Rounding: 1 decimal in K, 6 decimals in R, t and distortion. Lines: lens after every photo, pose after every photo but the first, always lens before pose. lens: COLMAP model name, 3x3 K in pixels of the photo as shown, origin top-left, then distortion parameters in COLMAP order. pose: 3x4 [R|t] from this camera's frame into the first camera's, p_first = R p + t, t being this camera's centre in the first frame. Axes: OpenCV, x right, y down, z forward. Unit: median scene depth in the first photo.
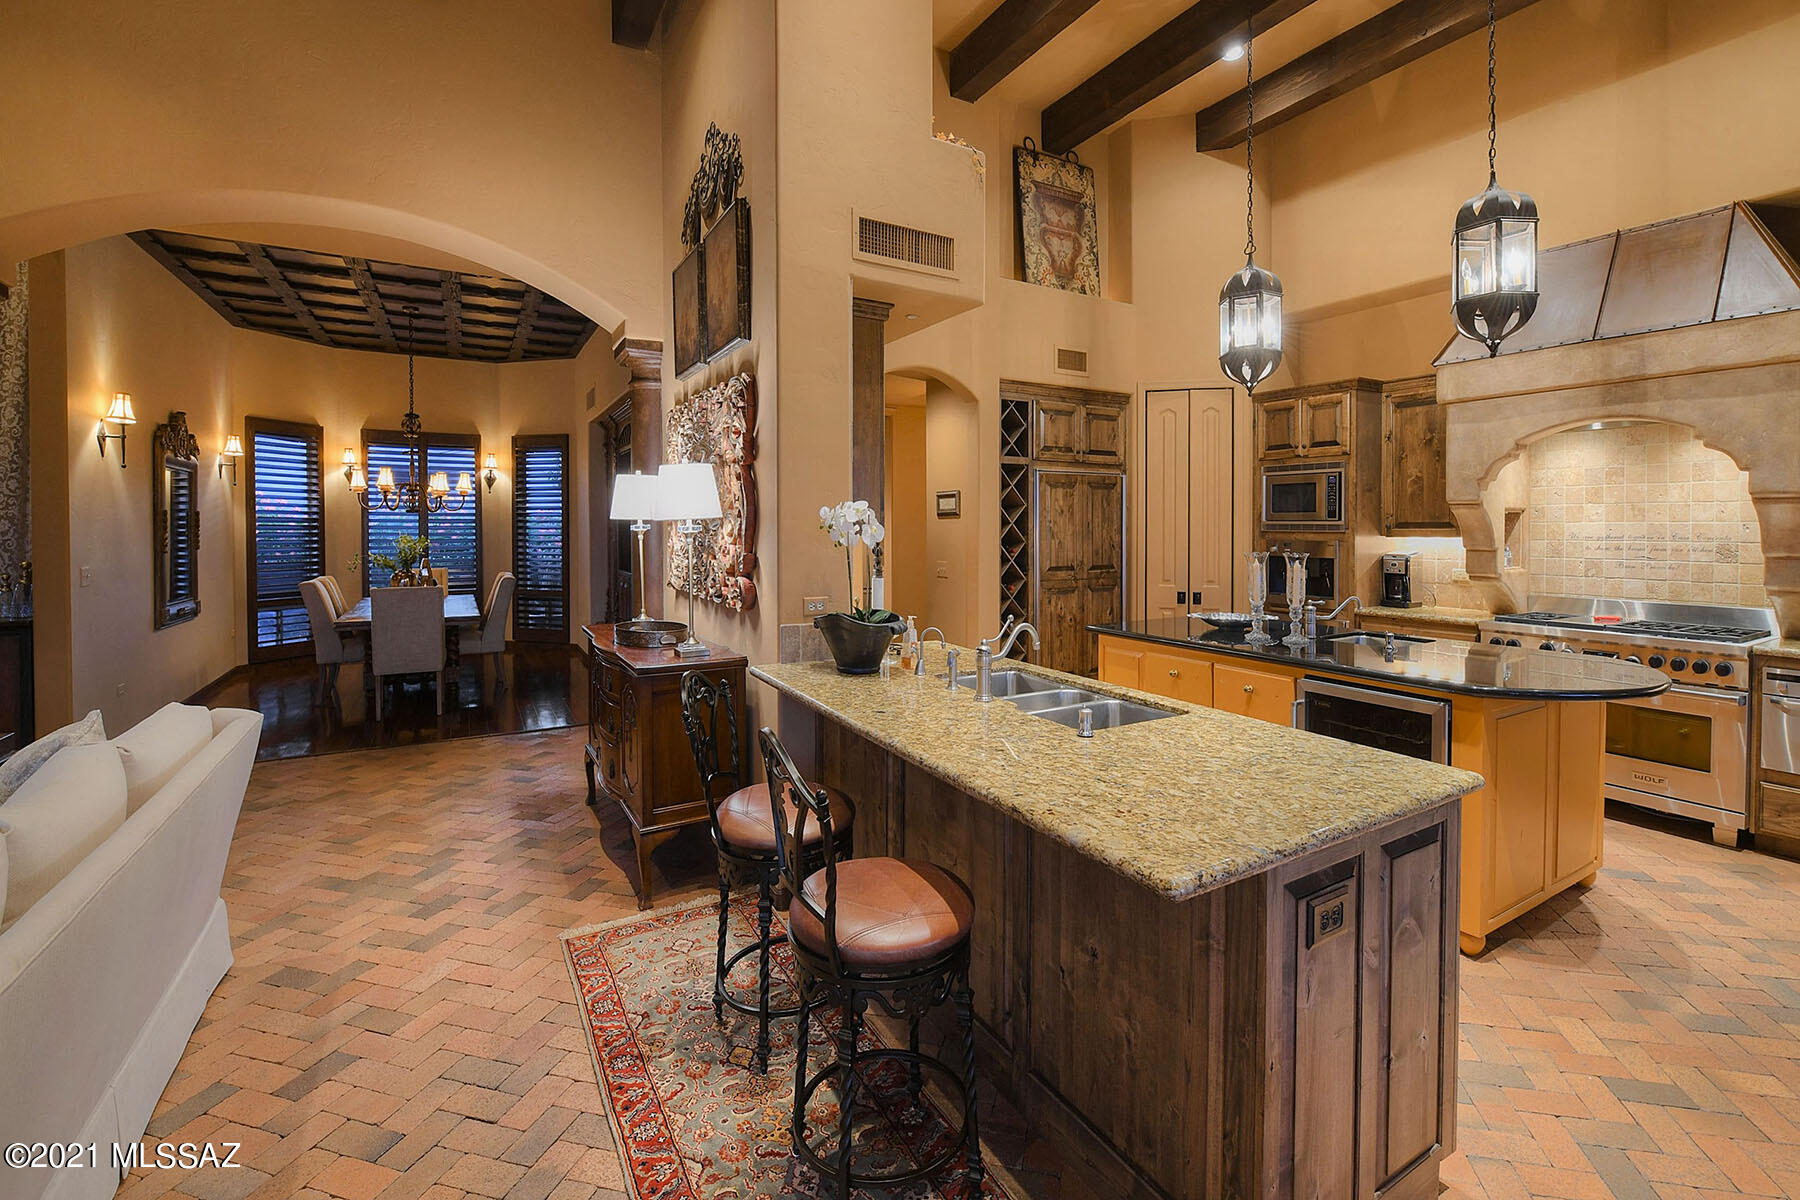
lens RADIAL K [[810.7, 0, 957.0], [0, 810.7, 537.6], [0, 0, 1]] dist [-0.010727, -0.000559]
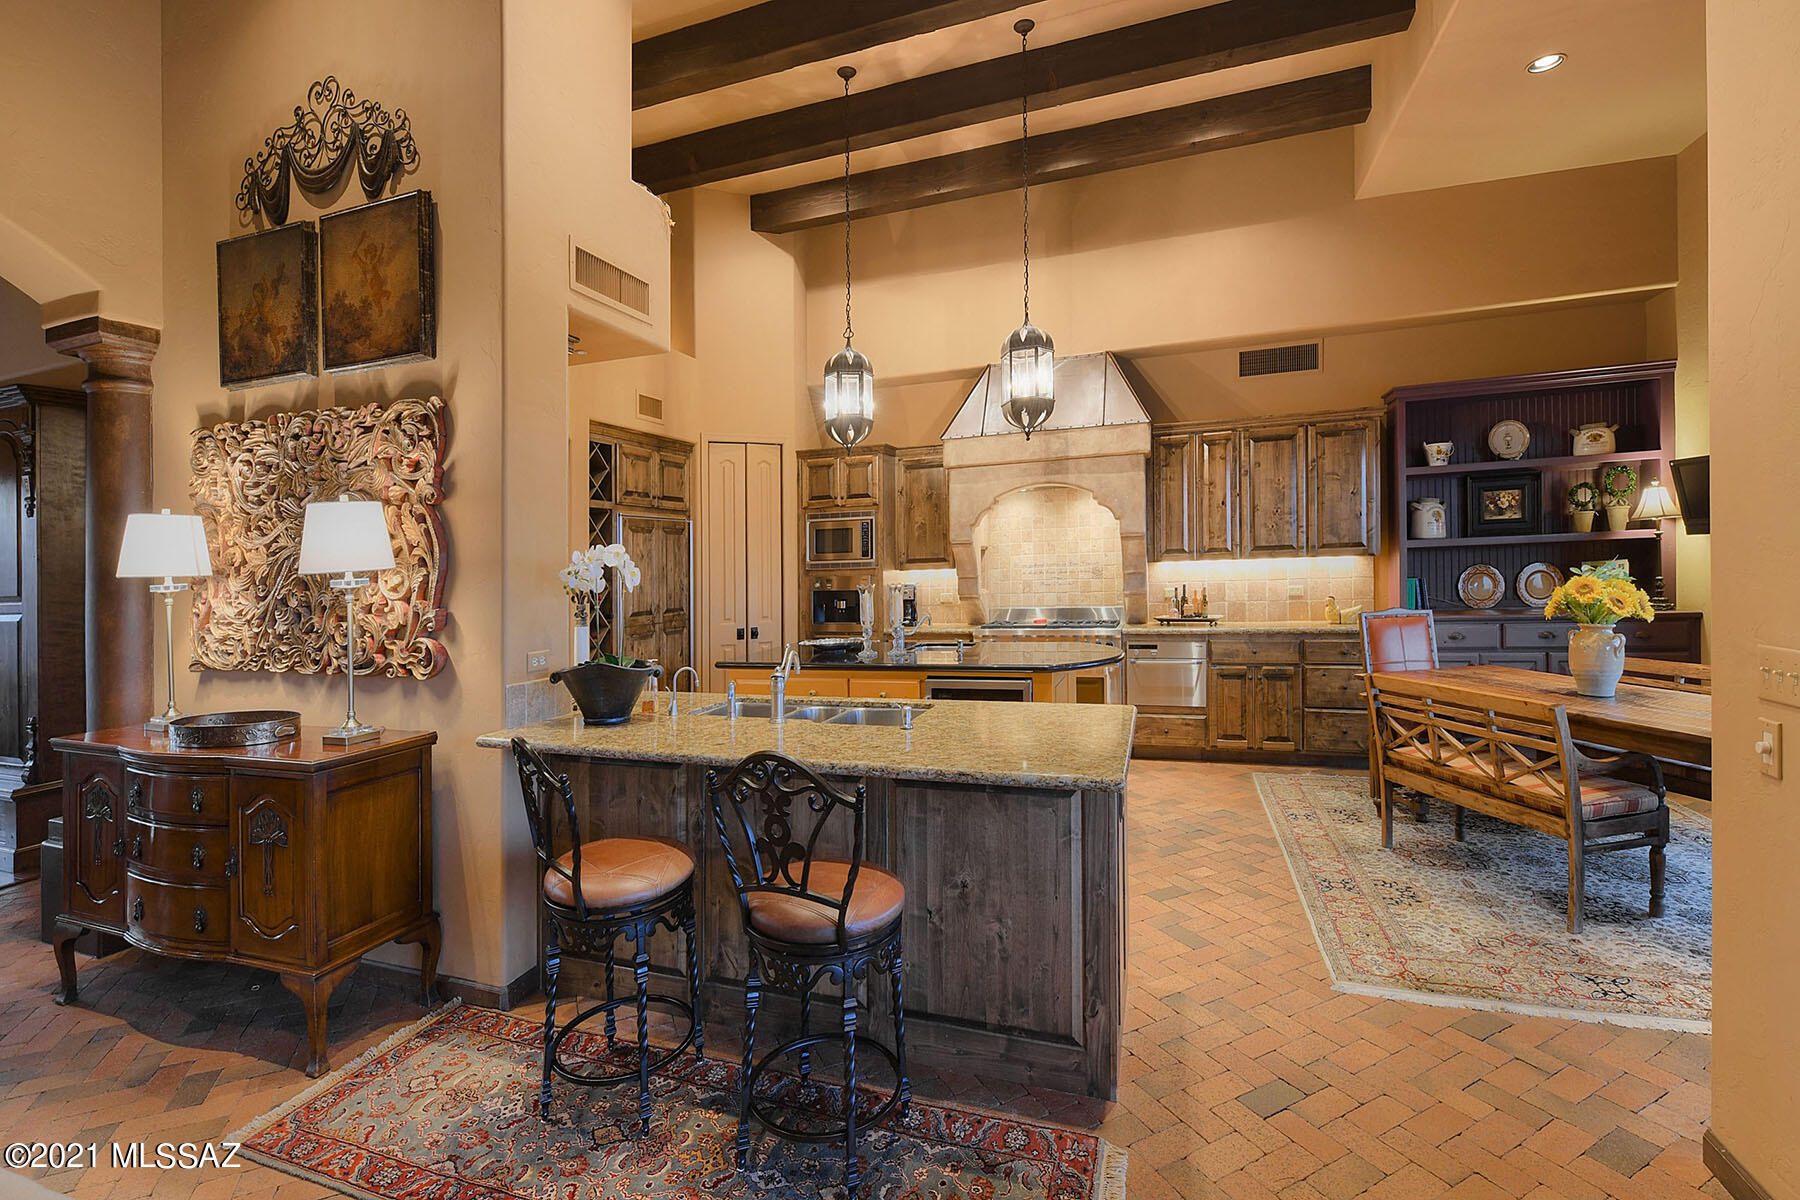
lens RADIAL K [[810.7, 0, 937.4], [0, 810.7, 571.6], [0, 0, 1]] dist [-0.010727, -0.000559]
pose [[0.756167, -0.035270, 0.653427, -0.316464], [0.046439, 0.998921, 0.000178, 0.003705], [-0.652728, 0.030210, 0.756990, 0.012076]]
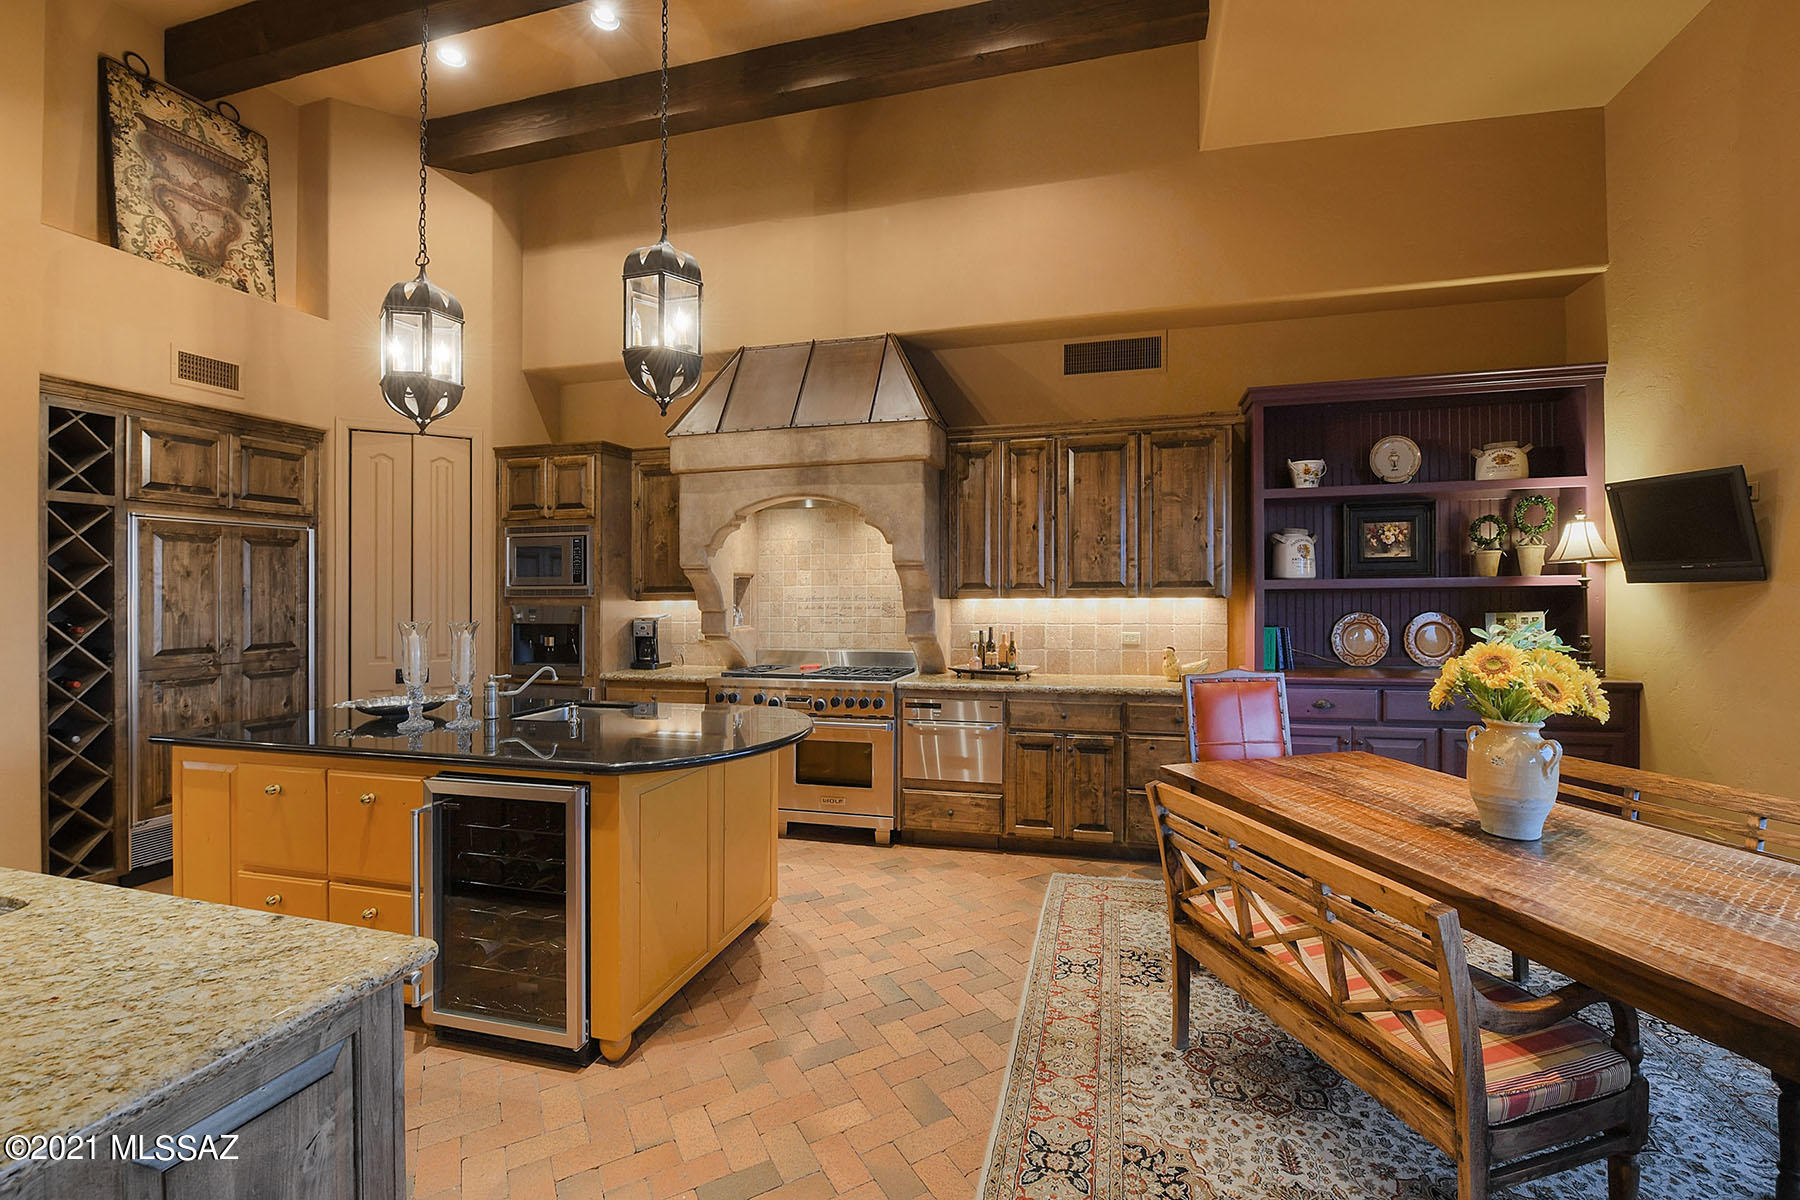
lens RADIAL K [[708.7, 0, 901.2], [0, 708.7, 590.0], [0, 0, 1]] dist [-0.013708, 0.000126]
pose [[0.764475, -0.005666, 0.644629, 0.270228], [0.019391, 0.999711, -0.014209, 0.005273], [-0.644362, 0.023362, 0.764364, 0.129693]]
